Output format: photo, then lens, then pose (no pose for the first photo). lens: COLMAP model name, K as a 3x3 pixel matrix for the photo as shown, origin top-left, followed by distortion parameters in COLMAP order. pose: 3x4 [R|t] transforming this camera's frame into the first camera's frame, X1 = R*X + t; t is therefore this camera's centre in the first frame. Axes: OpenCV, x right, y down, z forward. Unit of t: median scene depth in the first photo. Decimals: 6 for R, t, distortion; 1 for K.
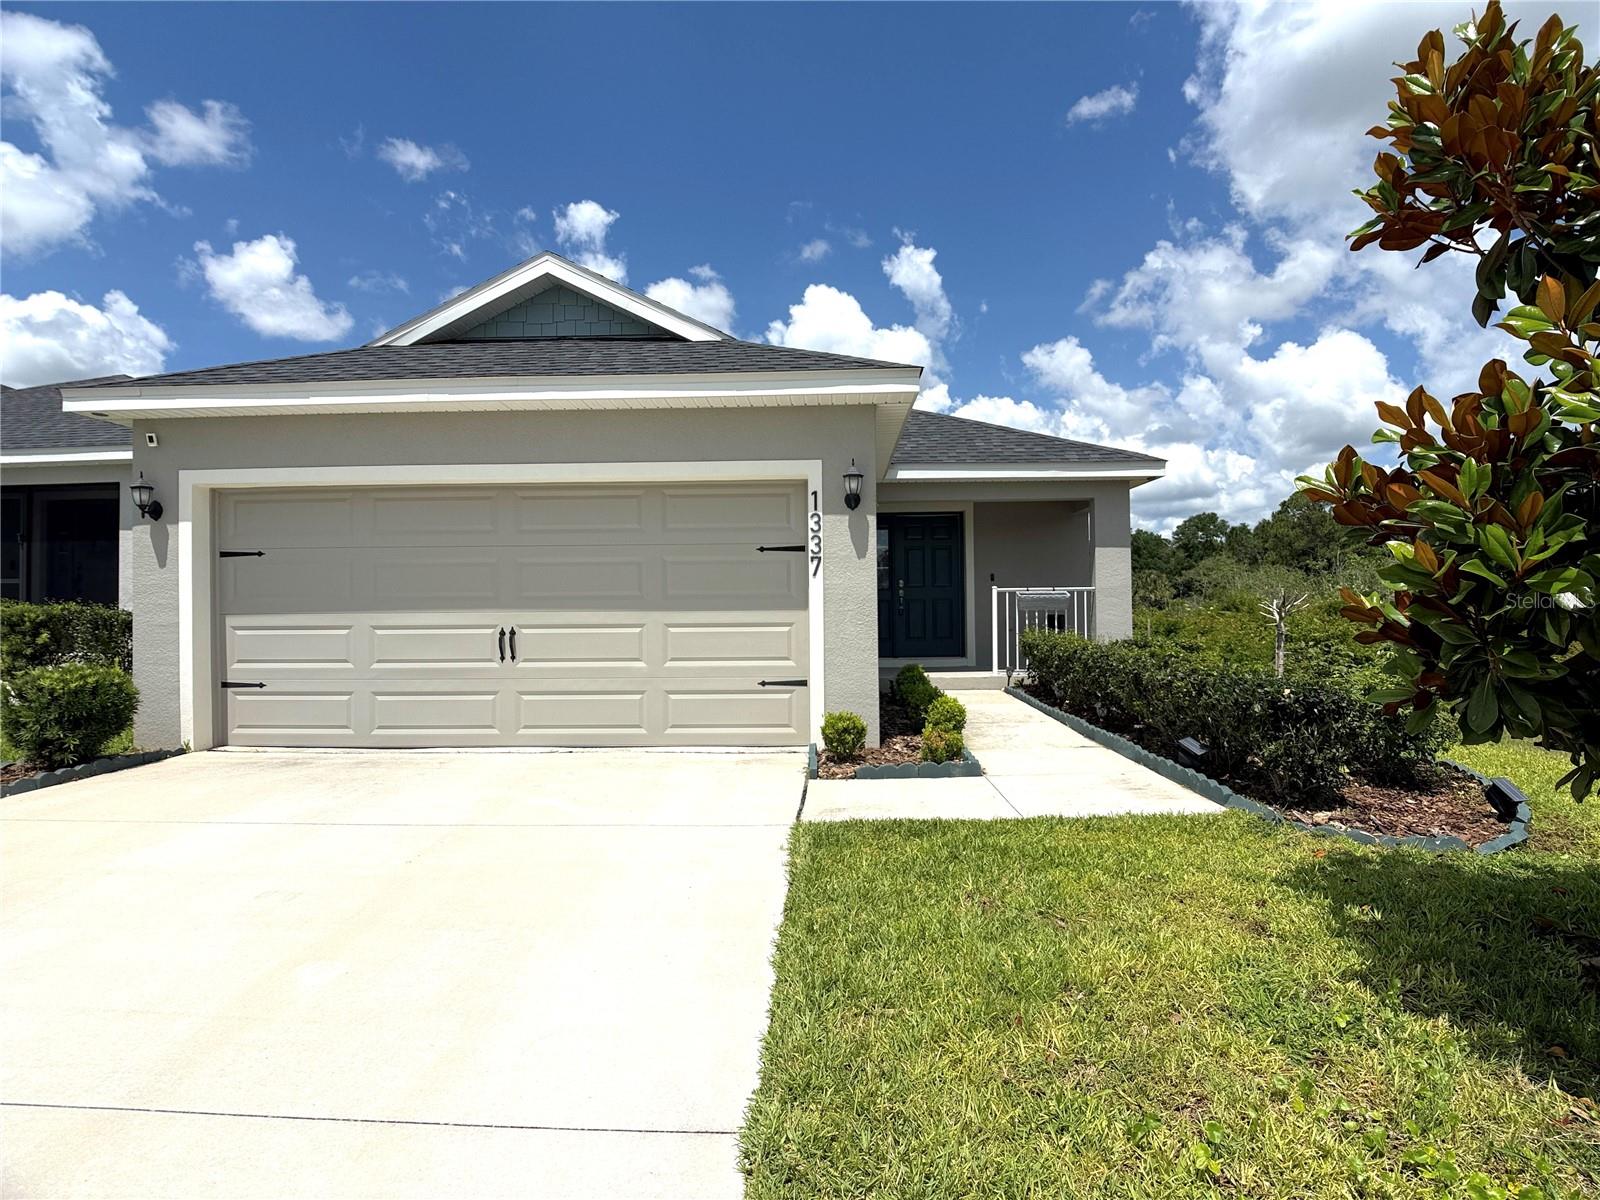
lens RADIAL K [[804.5, 0, 816.9], [0, 804.5, 606.1], [0, 0, 1]] dist [-0.015994, -0.011113]
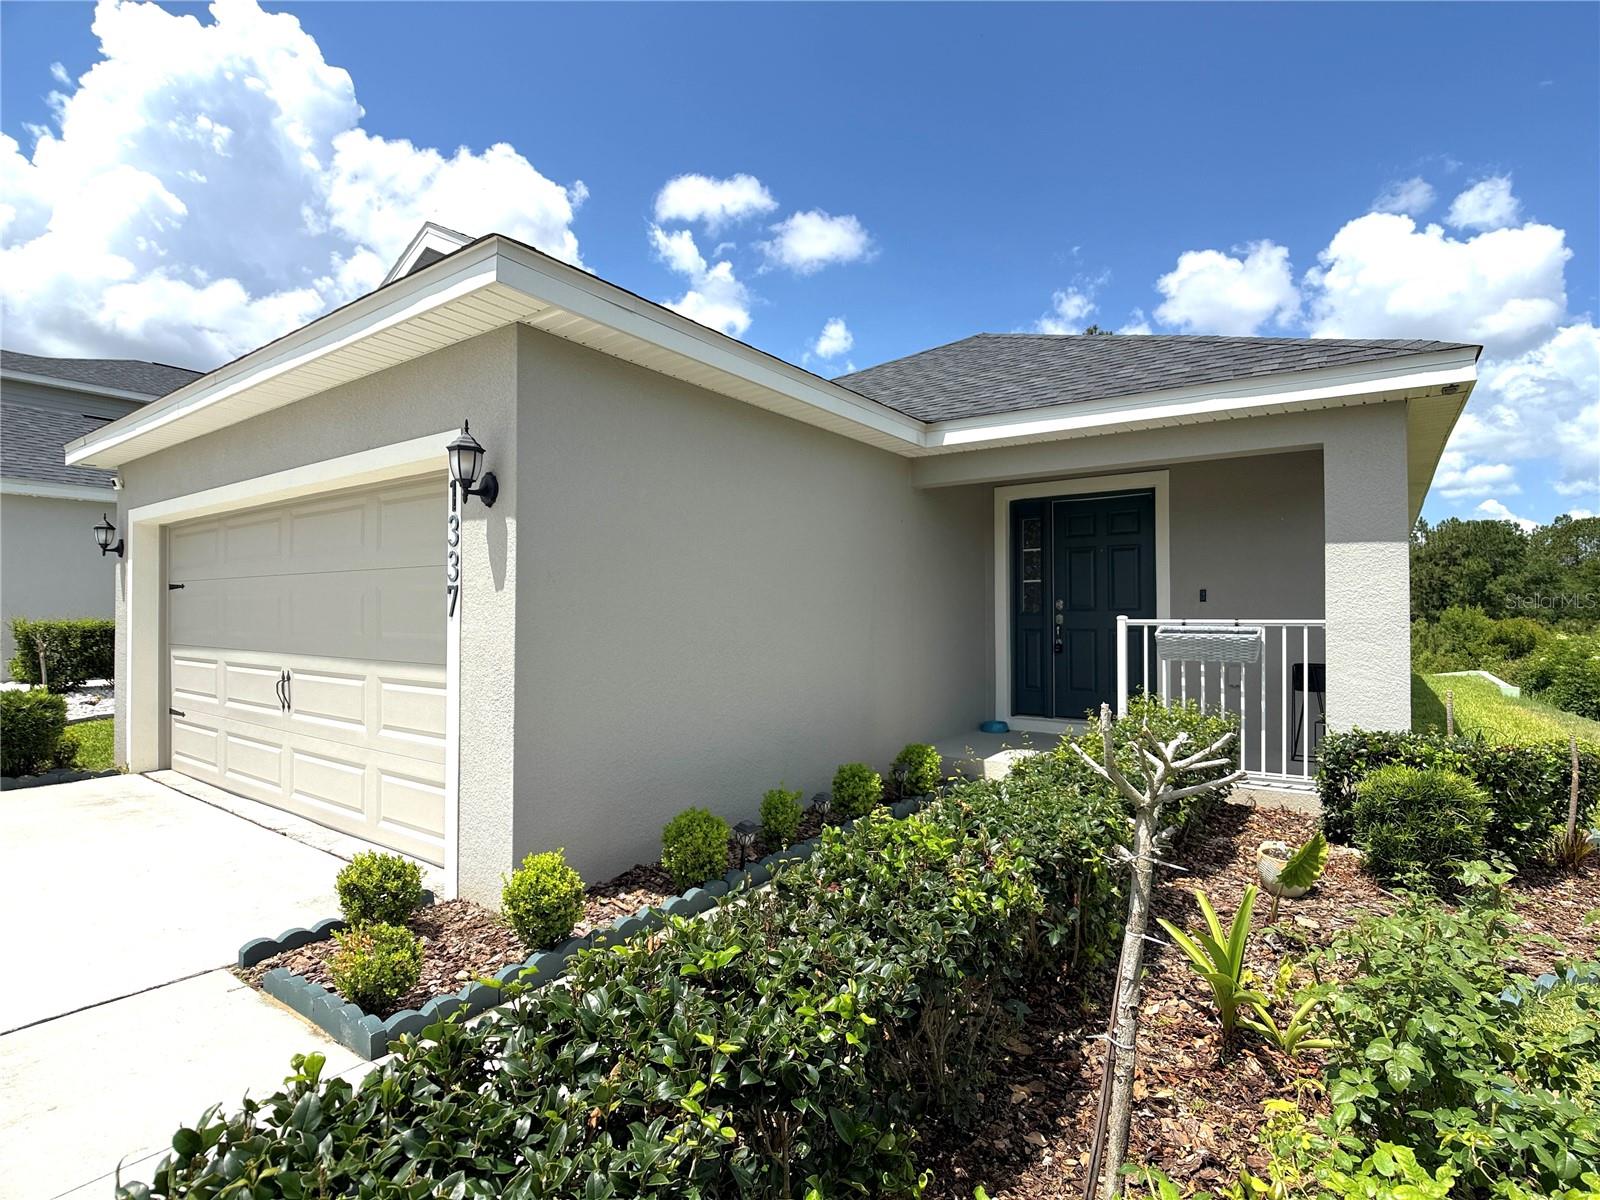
lens RADIAL K [[804.5, 0, 813.6], [0, 804.5, 595.4], [0, 0, 1]] dist [-0.015994, -0.011113]
pose [[0.827181, -0.003228, -0.561927, 0.544245], [-0.007478, 0.999832, -0.016751, -0.043072], [0.561886, 0.018058, 0.827017, 0.613532]]
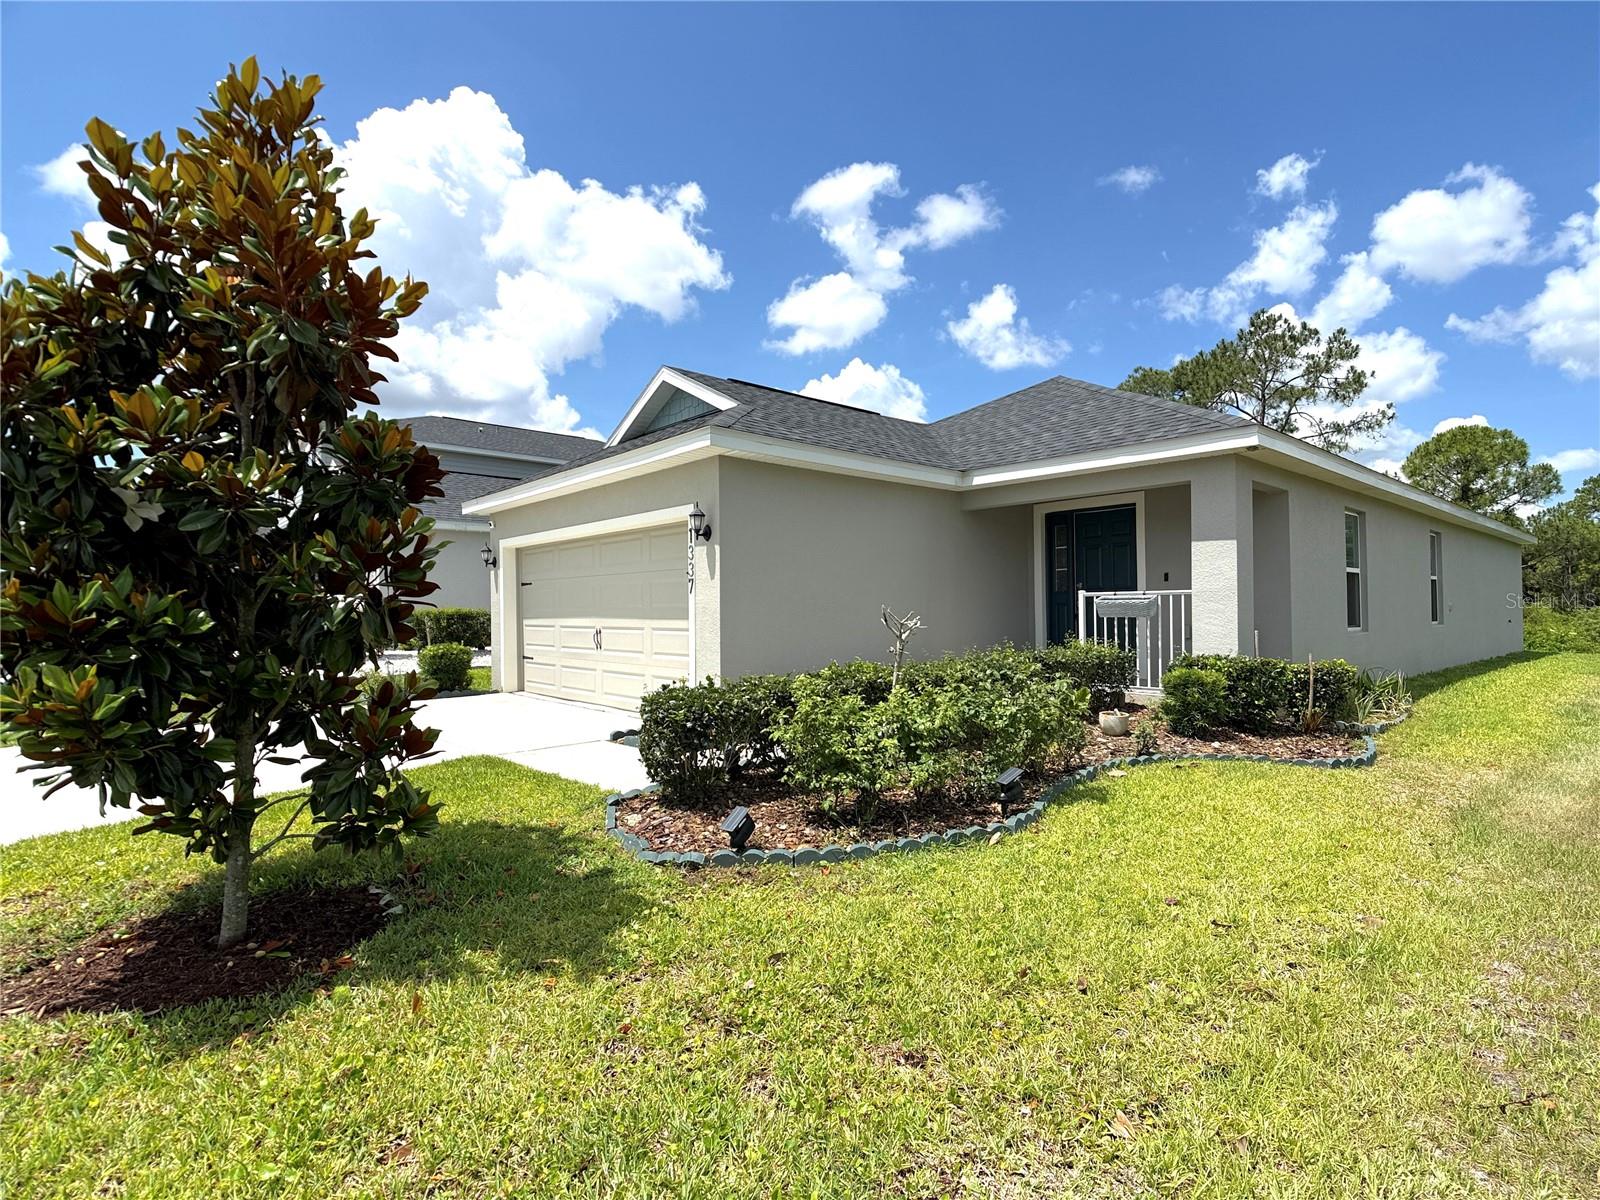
lens RADIAL K [[804.5, 0, 817.1], [0, 804.5, 590.7], [0, 0, 1]] dist [-0.015994, -0.011113]
pose [[0.682907, -0.016165, -0.730326, 1.023145], [0.005943, 0.999845, -0.016573, -0.017596], [0.730481, 0.006978, 0.682897, 0.253408]]
